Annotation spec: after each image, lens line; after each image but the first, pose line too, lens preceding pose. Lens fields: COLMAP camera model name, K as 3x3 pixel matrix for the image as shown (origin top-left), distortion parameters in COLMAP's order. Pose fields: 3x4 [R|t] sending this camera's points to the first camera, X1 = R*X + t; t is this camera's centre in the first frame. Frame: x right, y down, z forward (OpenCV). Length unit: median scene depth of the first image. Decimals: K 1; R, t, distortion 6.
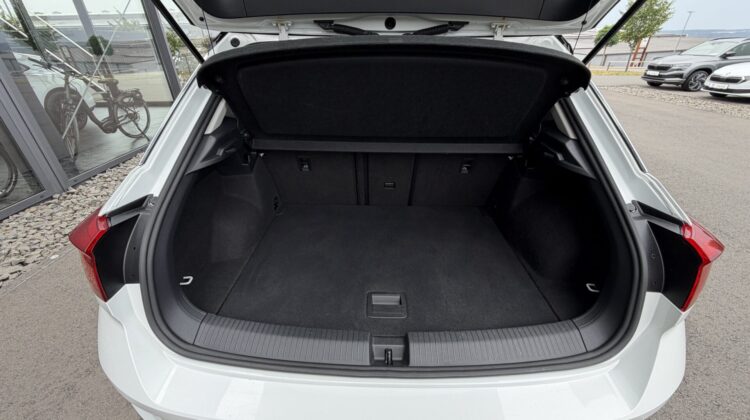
lens RADIAL K [[274.6, 0, 375.0], [0, 274.6, 210.0], [0, 0, 1]] dist [-0.002708, 0.000040]
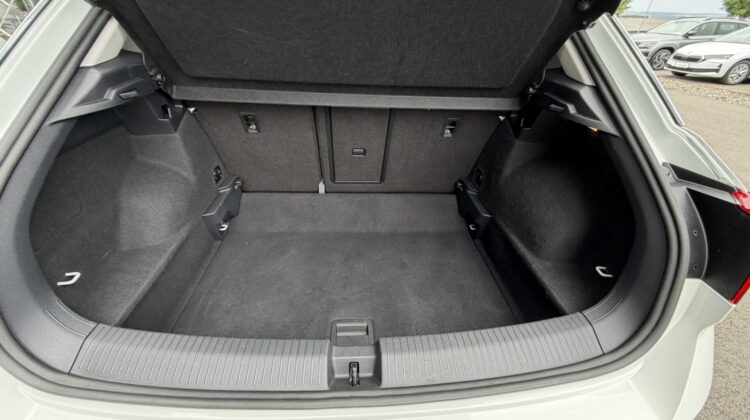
lens RADIAL K [[274.6, 0, 375.0], [0, 274.6, 210.0], [0, 0, 1]] dist [-0.002708, 0.000040]
pose [[0.995465, -0.012099, 0.094359, 0.033388], [0.004511, 0.996767, 0.080216, 0.028376], [-0.095025, -0.079427, 0.992301, 0.237347]]
